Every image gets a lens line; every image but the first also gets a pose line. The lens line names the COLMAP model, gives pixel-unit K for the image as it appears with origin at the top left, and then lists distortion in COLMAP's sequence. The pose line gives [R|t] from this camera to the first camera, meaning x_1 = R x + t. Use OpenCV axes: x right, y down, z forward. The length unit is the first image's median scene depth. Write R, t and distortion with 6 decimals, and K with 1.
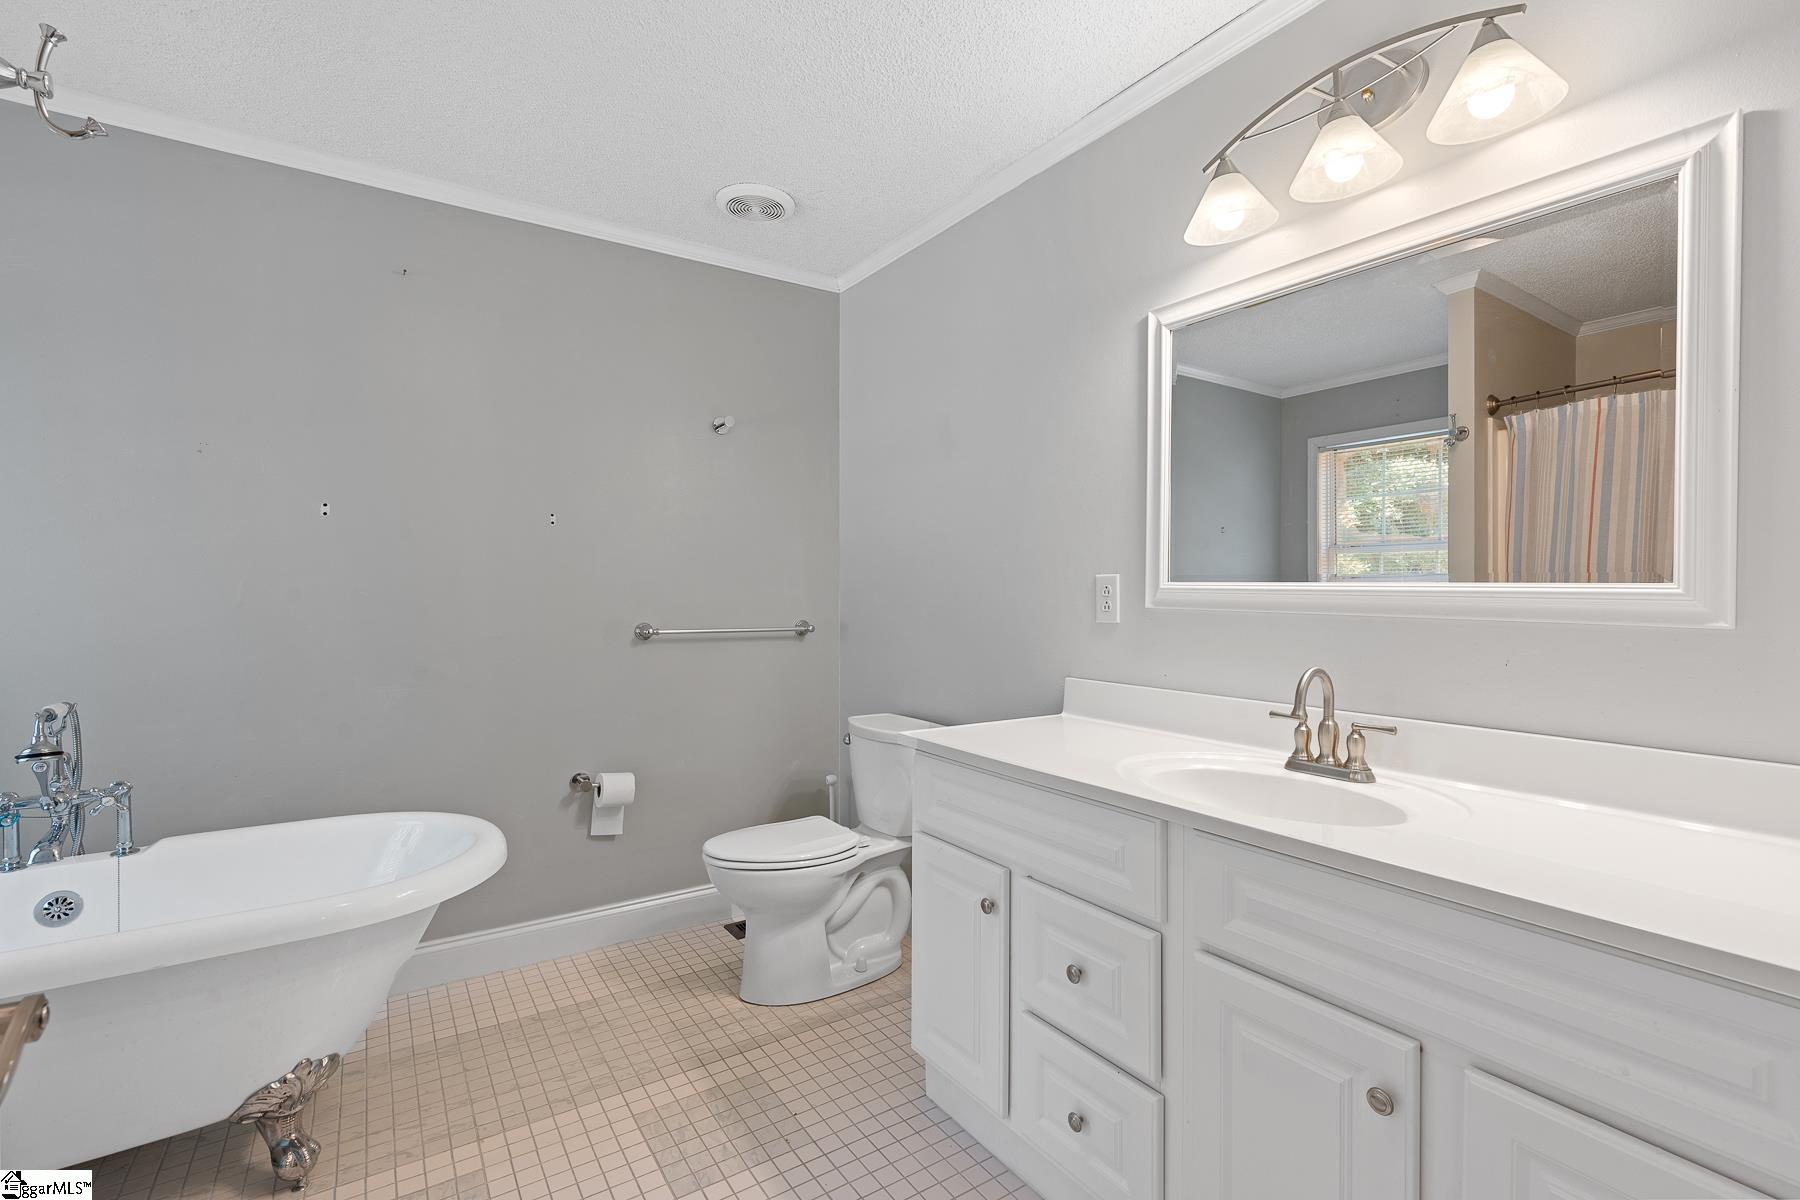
lens RADIAL K [[816.3, 0, 910.7], [0, 816.3, 592.3], [0, 0, 1]] dist [-0.005015, -0.000308]
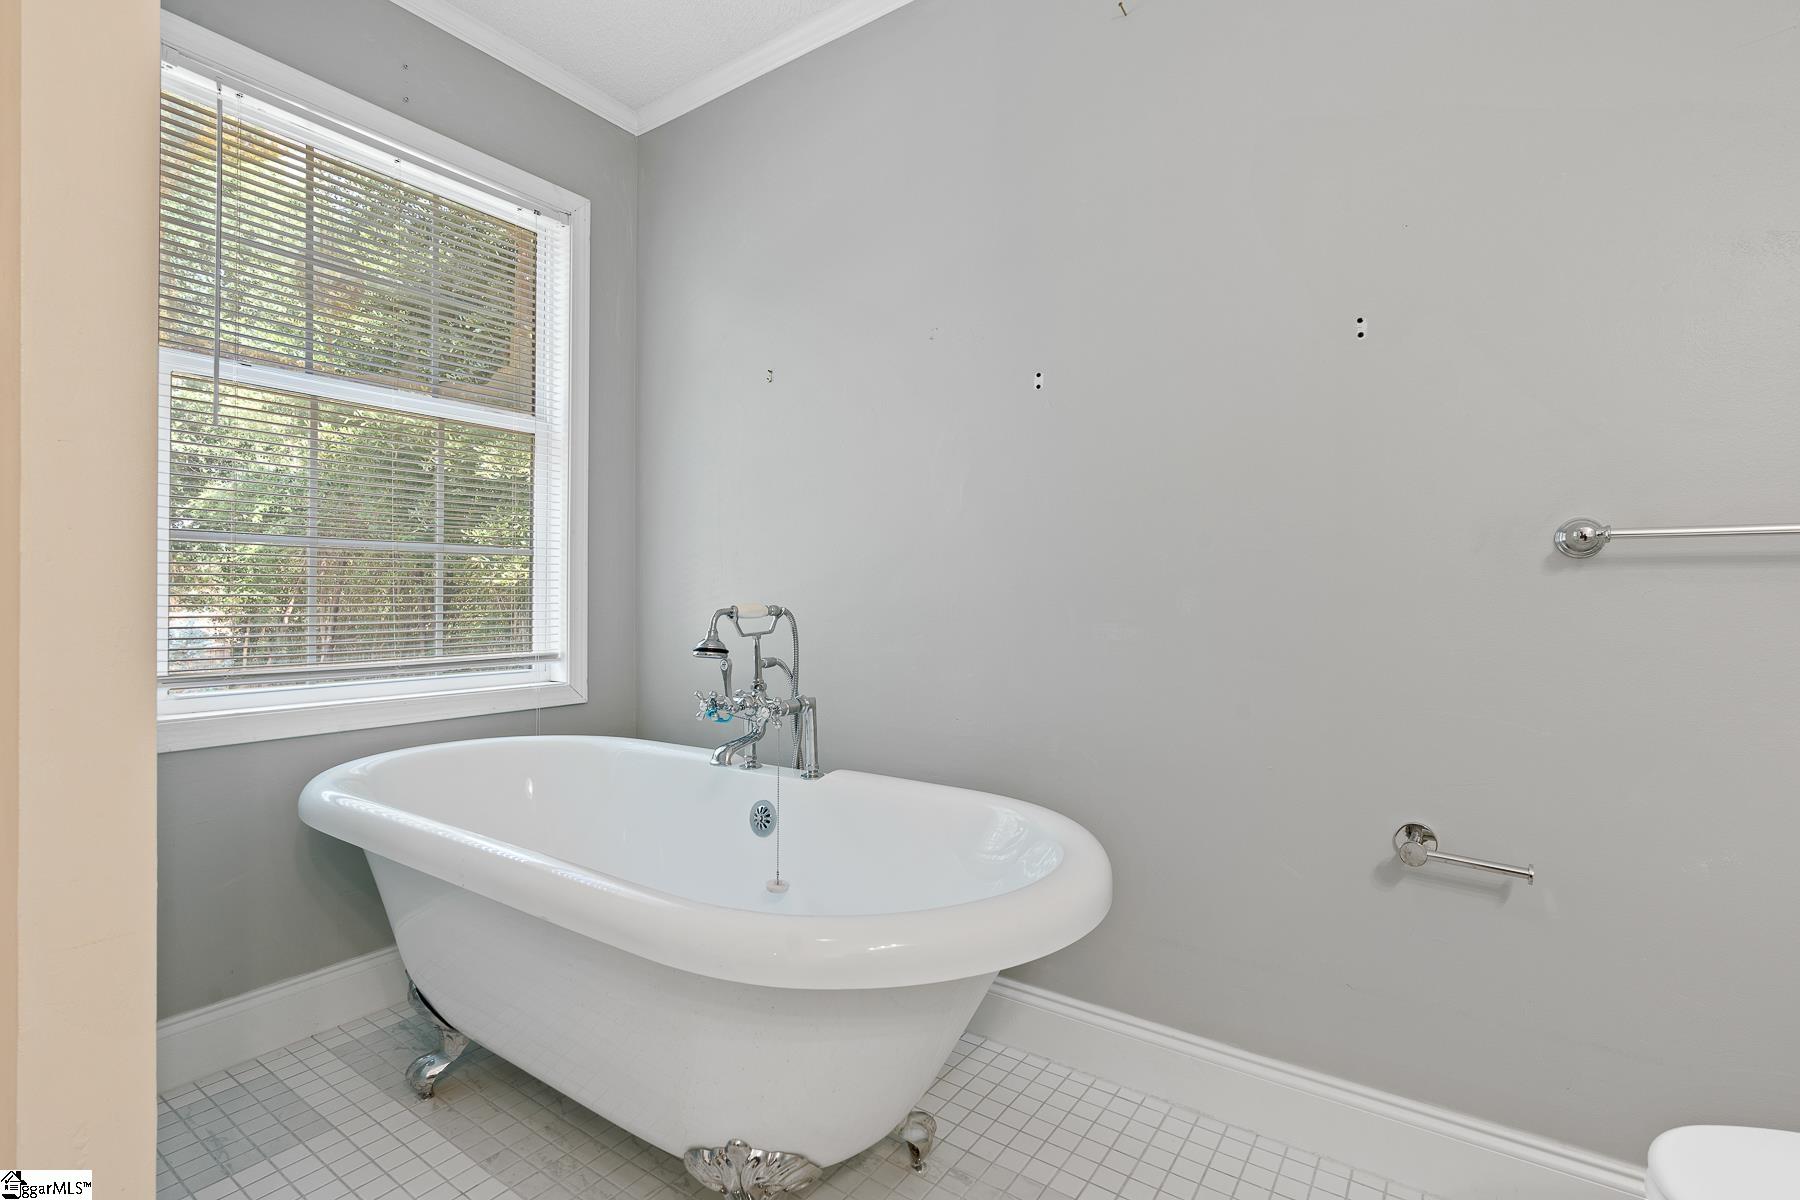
lens RADIAL K [[816.3, 0, 910.7], [0, 816.3, 592.3], [0, 0, 1]] dist [-0.005015, -0.000308]
pose [[0.359569, -0.004299, -0.933109, -0.073922], [-0.000931, 0.999987, -0.004966, 0.117068], [0.933118, 0.002655, 0.359560, 0.751282]]
